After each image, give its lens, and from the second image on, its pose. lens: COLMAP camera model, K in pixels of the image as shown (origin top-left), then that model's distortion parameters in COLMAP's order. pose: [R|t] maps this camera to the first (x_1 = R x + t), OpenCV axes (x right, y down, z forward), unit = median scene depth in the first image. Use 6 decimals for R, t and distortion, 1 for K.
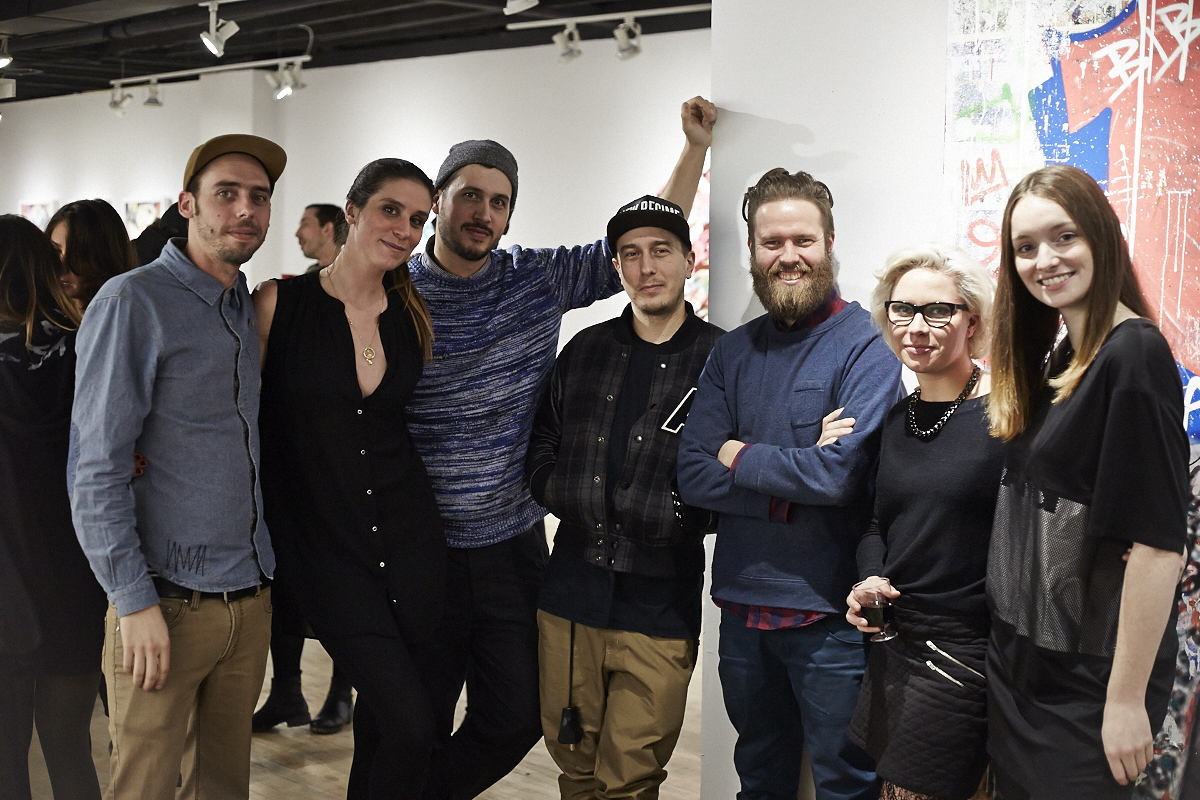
lens RADIAL K [[1730.1, 0, 600.0], [0, 1730.1, 400.0], [0, 0, 1]] dist [0.201552, 0.004938]
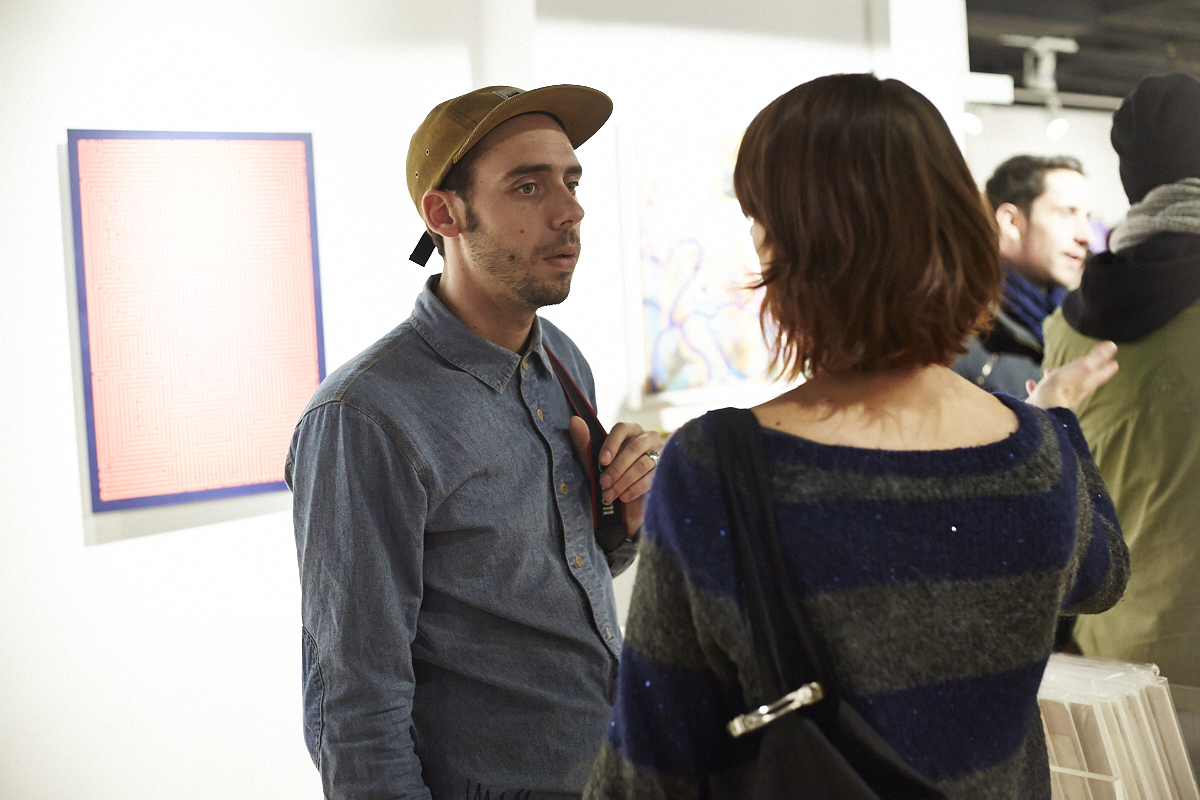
lens RADIAL K [[1730.1, 0, 600.0], [0, 1730.1, 400.0], [0, 0, 1]] dist [0.201552, 0.004938]
pose [[0.980182, -0.055955, -0.190034, -0.090059], [0.055278, 0.998432, -0.008865, -0.045104], [0.190232, -0.001815, 0.981737, 0.465682]]
